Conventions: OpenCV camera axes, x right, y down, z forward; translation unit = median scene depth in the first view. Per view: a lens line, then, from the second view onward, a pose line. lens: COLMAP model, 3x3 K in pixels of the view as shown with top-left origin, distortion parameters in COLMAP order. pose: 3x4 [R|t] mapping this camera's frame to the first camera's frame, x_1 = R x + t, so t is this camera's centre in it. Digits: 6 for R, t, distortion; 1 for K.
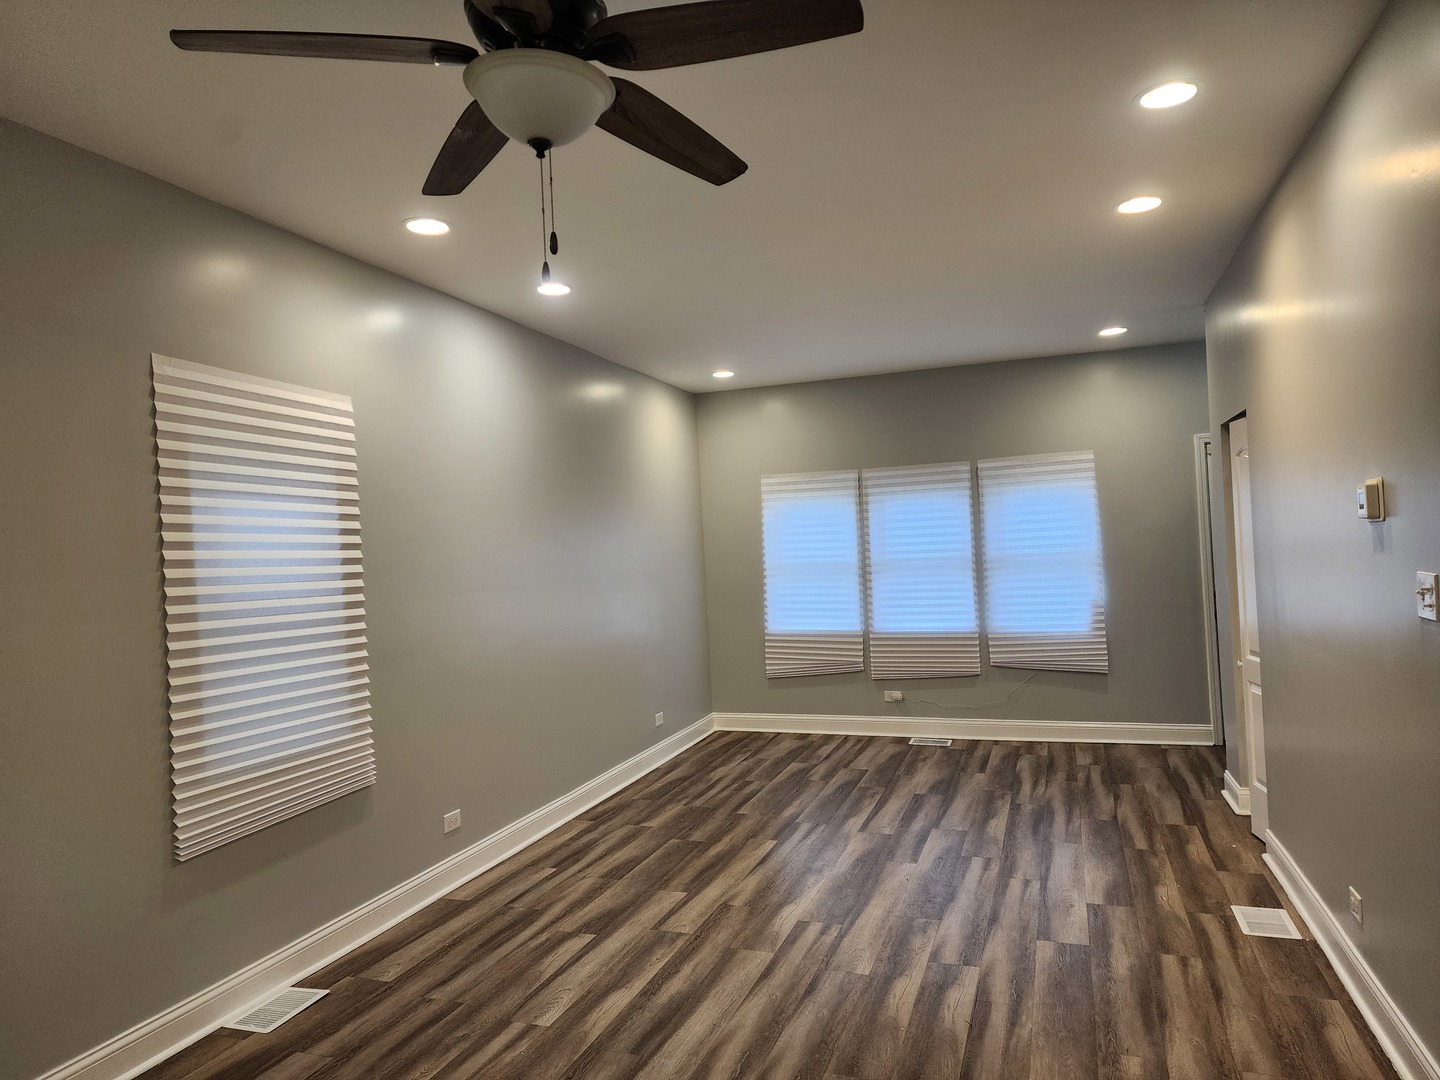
lens RADIAL K [[949.5, 0, 716.1], [0, 949.5, 542.2], [0, 0, 1]] dist [0.073409, -0.060406]
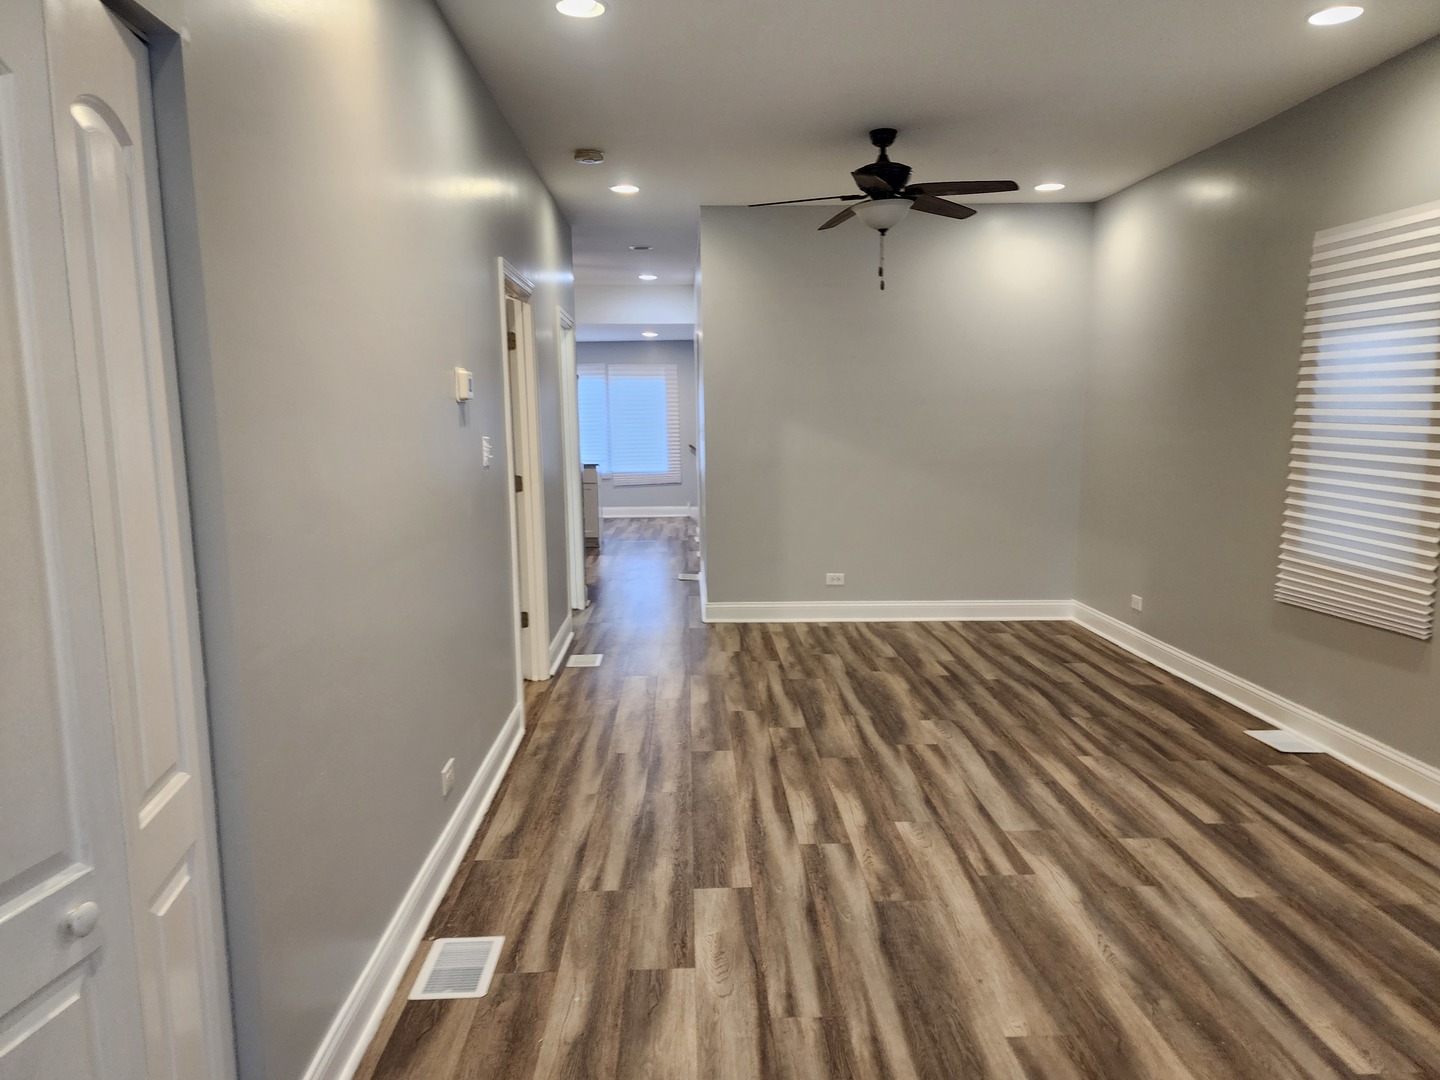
lens RADIAL K [[949.5, 0, 716.1], [0, 949.5, 542.2], [0, 0, 1]] dist [0.073409, -0.060406]
pose [[-0.927815, 0.097262, -0.360138, 0.633139], [0.050088, 0.989151, 0.138100, 0.001760], [0.369663, 0.110093, -0.922621, 1.726657]]
